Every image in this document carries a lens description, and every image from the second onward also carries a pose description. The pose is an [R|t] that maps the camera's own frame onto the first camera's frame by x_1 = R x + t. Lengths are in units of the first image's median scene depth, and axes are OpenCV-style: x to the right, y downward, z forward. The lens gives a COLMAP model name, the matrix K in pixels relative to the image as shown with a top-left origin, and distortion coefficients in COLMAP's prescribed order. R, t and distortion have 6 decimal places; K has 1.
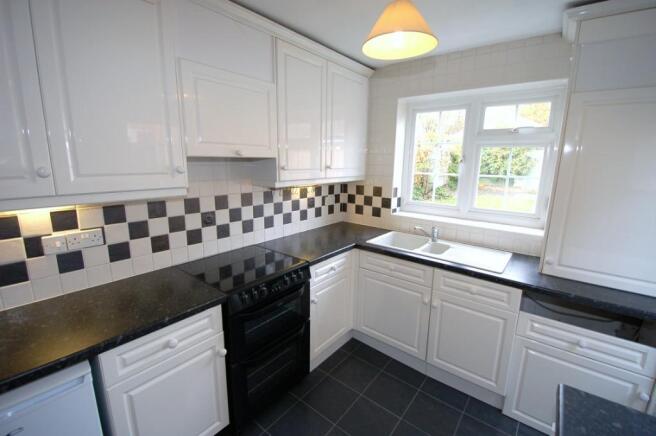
lens RADIAL K [[280.7, 0, 330.8], [0, 280.7, 217.5], [0, 0, 1]] dist [0.001858, -0.010045]
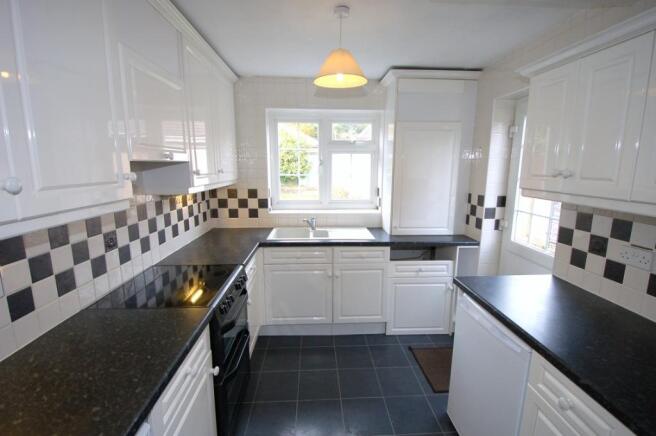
lens RADIAL K [[280.7, 0, 330.8], [0, 280.7, 217.5], [0, 0, 1]] dist [0.001858, -0.010045]
pose [[0.761589, -0.131489, 0.634581, -0.358579], [0.140087, 0.989452, 0.036896, -0.001689], [-0.632738, 0.060797, 0.771975, 0.007459]]
